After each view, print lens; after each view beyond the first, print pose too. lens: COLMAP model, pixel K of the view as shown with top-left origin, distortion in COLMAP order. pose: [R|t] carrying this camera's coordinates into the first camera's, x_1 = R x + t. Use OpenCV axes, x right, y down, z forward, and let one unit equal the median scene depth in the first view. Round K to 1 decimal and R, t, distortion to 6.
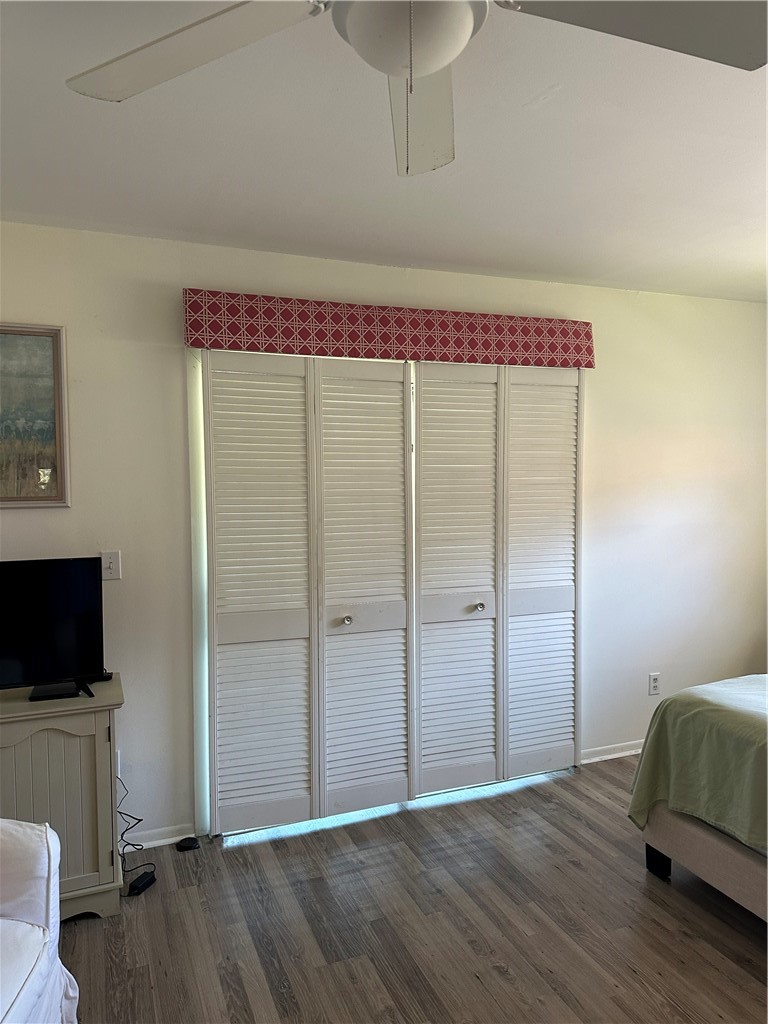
lens RADIAL K [[718.8, 0, 380.4], [0, 718.8, 512.2], [0, 0, 1]] dist [0.085437, -0.051856]
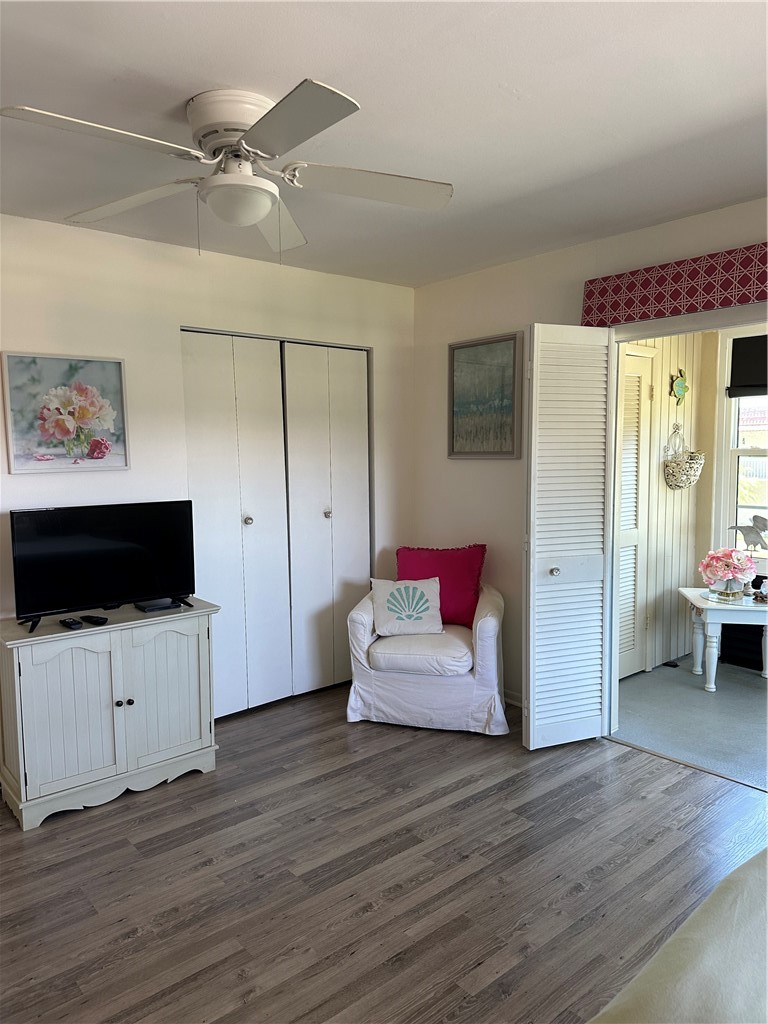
lens RADIAL K [[718.8, 0, 378.5], [0, 718.8, 518.9], [0, 0, 1]] dist [0.085437, -0.051856]
pose [[0.323271, 0.103984, -0.940576, 0.879006], [-0.035288, 0.994578, 0.097825, -0.020961], [0.945648, 0.001567, 0.325188, 0.304928]]
